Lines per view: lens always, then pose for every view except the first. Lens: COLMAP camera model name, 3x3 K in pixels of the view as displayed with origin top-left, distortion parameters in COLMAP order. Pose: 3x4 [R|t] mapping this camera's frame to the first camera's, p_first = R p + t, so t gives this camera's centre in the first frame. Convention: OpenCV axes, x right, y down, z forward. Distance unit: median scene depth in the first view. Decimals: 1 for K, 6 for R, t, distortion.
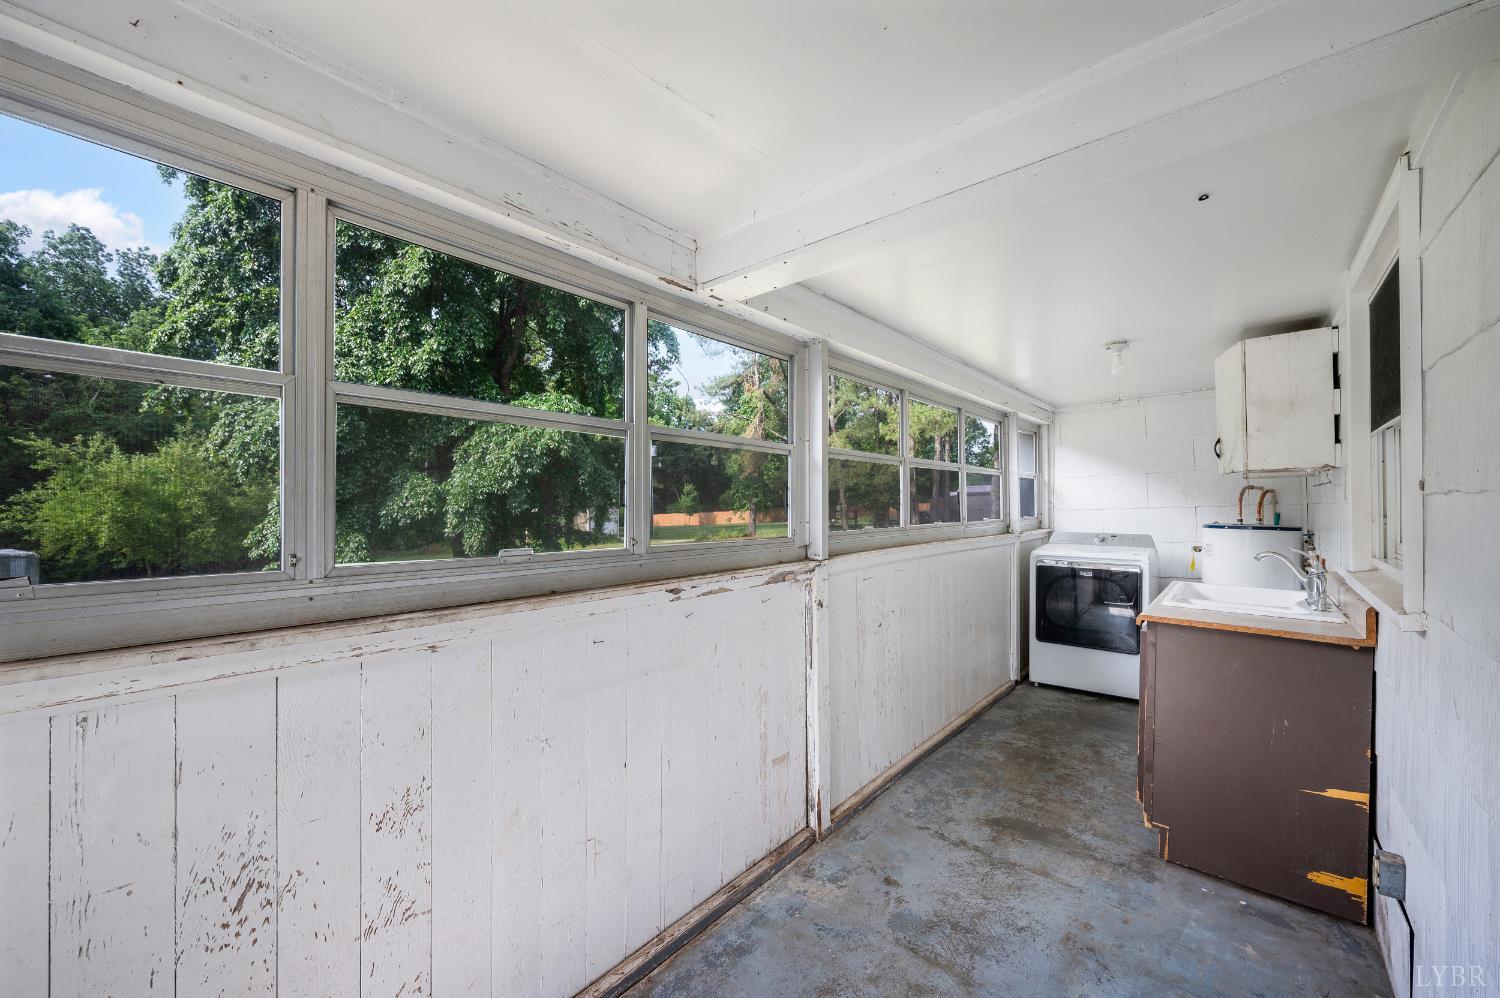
lens RADIAL K [[596.6, 0, 750.0], [0, 596.6, 499.0], [0, 0, 1]] dist [0.000403, -0.000241]
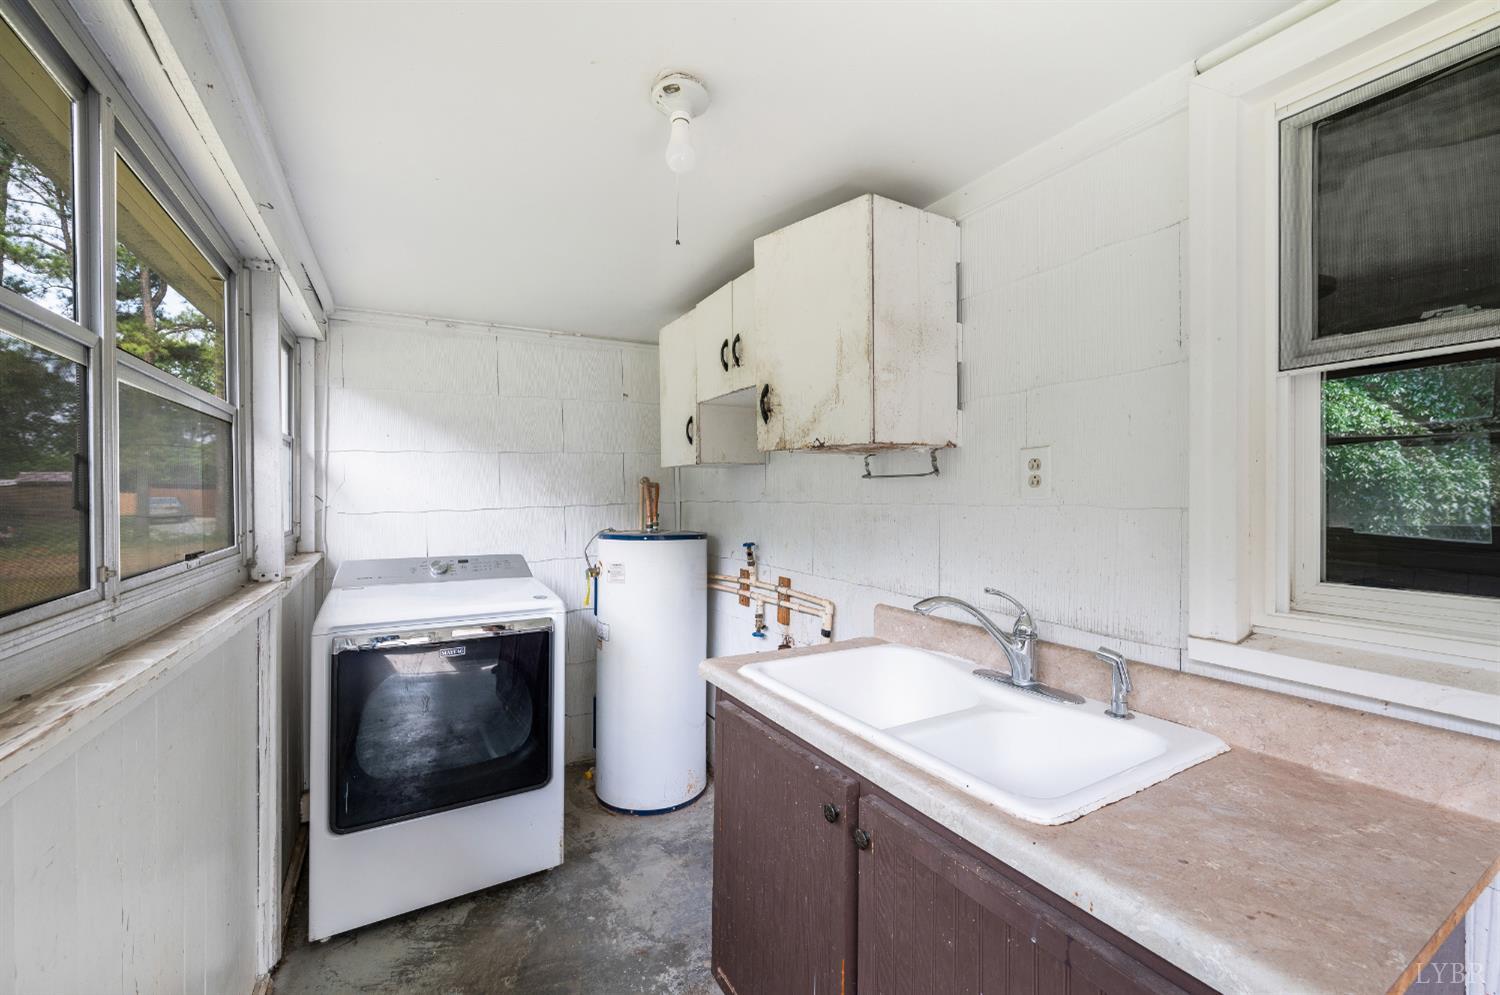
lens RADIAL K [[596.6, 0, 750.0], [0, 596.6, 497.5], [0, 0, 1]] dist [0.000403, -0.000241]
pose [[0.342054, 0.002890, 0.939676, 0.194319], [-0.010468, 0.999945, 0.000735, 0.000485], [-0.939622, -0.010088, 0.342065, 0.596665]]
